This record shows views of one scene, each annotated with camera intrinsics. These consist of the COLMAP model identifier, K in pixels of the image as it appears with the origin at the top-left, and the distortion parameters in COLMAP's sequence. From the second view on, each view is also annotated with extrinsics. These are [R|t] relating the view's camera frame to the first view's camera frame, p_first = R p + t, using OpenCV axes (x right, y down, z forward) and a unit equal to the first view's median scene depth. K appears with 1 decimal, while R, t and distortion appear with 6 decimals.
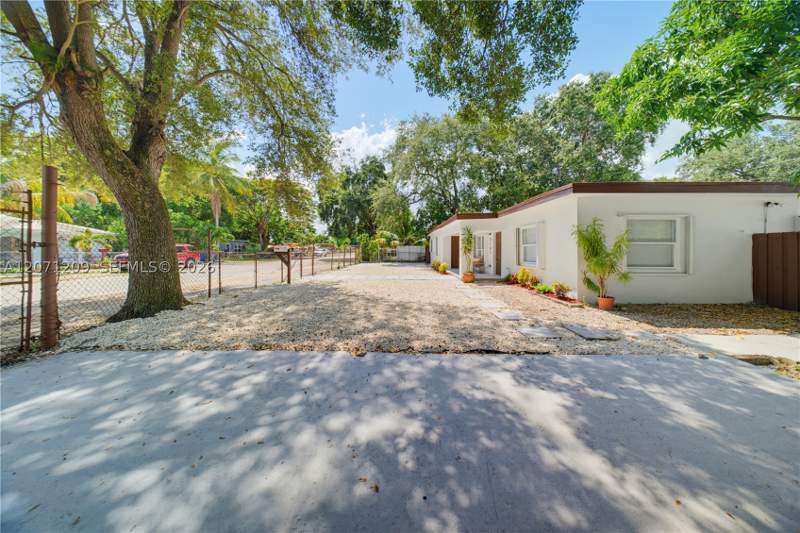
lens RADIAL K [[237.1, 0, 400.3], [0, 237.1, 249.6], [0, 0, 1]] dist [-0.006094, -0.000036]
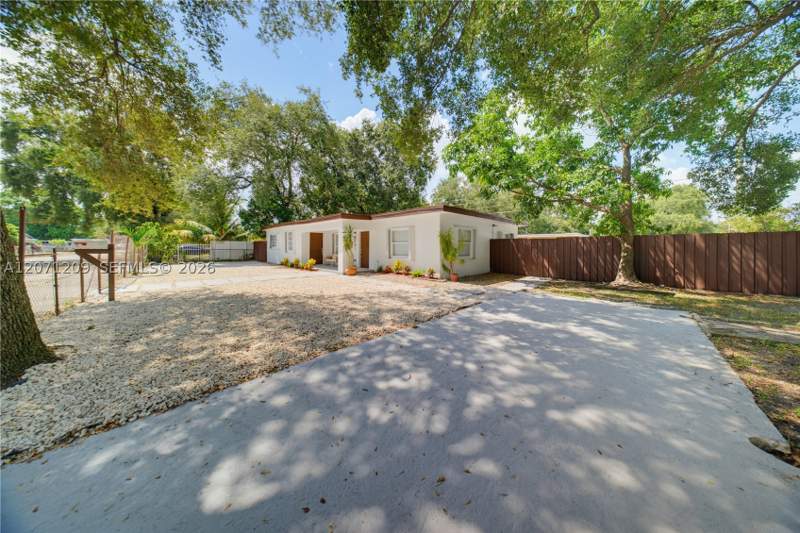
lens RADIAL K [[237.1, 0, 400.3], [0, 237.1, 249.6], [0, 0, 1]] dist [-0.006094, -0.000036]
pose [[0.702243, -0.006085, 0.711912, -0.560848], [-0.004159, 0.999911, 0.012649, 0.002757], [-0.711926, -0.011843, 0.702155, 0.071117]]
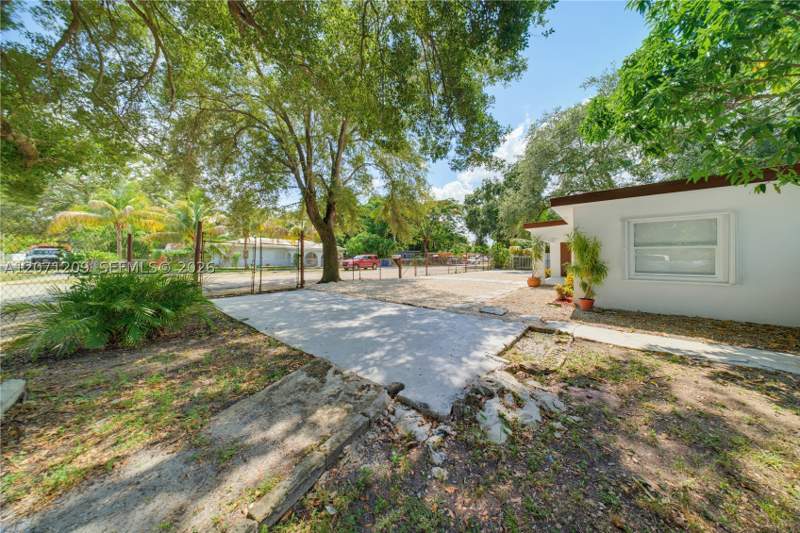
lens RADIAL K [[237.1, 0, 400.3], [0, 237.1, 249.6], [0, 0, 1]] dist [-0.006094, -0.000036]
pose [[0.772041, -0.024020, -0.635119, 0.779862], [0.001650, 0.999358, -0.035790, 0.010625], [0.635571, 0.026584, 0.771585, -0.314995]]
